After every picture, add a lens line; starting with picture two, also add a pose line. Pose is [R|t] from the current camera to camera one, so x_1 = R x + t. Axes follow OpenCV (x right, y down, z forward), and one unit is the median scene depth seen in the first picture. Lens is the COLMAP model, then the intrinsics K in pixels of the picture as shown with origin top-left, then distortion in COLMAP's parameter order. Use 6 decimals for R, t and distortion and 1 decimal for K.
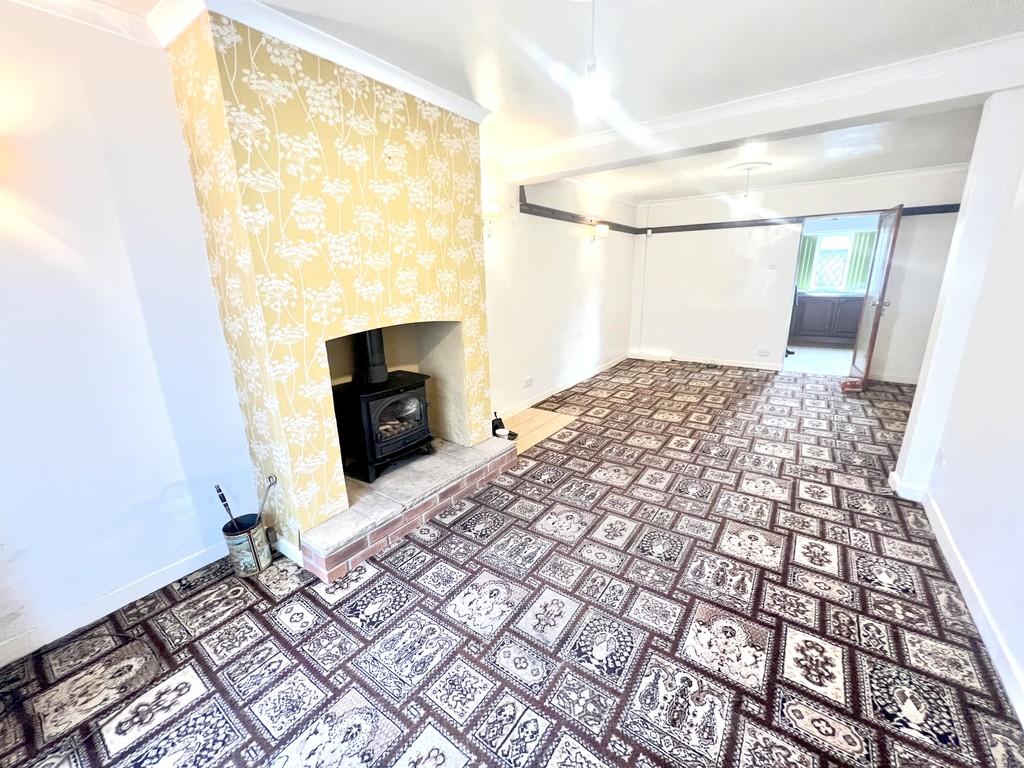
lens RADIAL K [[416.7, 0, 512.0], [0, 416.7, 384.0], [0, 0, 1]] dist [0.017476, -0.000041]
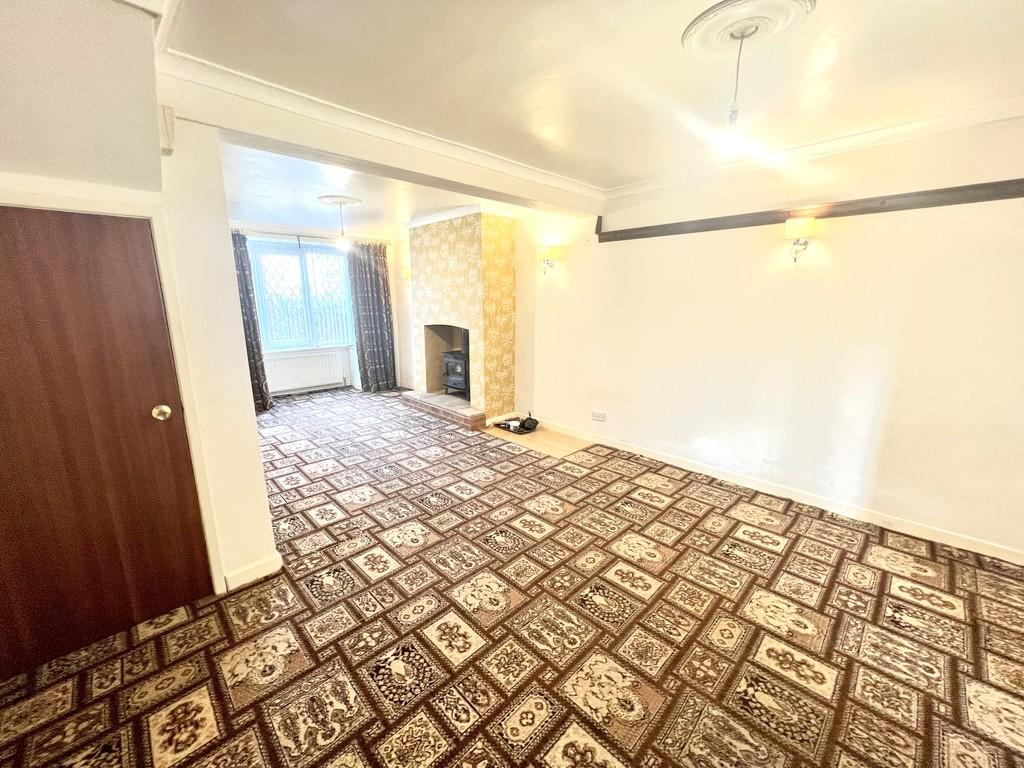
lens RADIAL K [[404.7, 0, 515.0], [0, 404.7, 394.1], [0, 0, 1]] dist [-0.026539, 0.000099]
pose [[-0.180412, 0.238081, -0.954342, 0.847076], [-0.254242, 0.926001, 0.279074, -0.236056], [0.950164, 0.292982, -0.106532, 0.815161]]
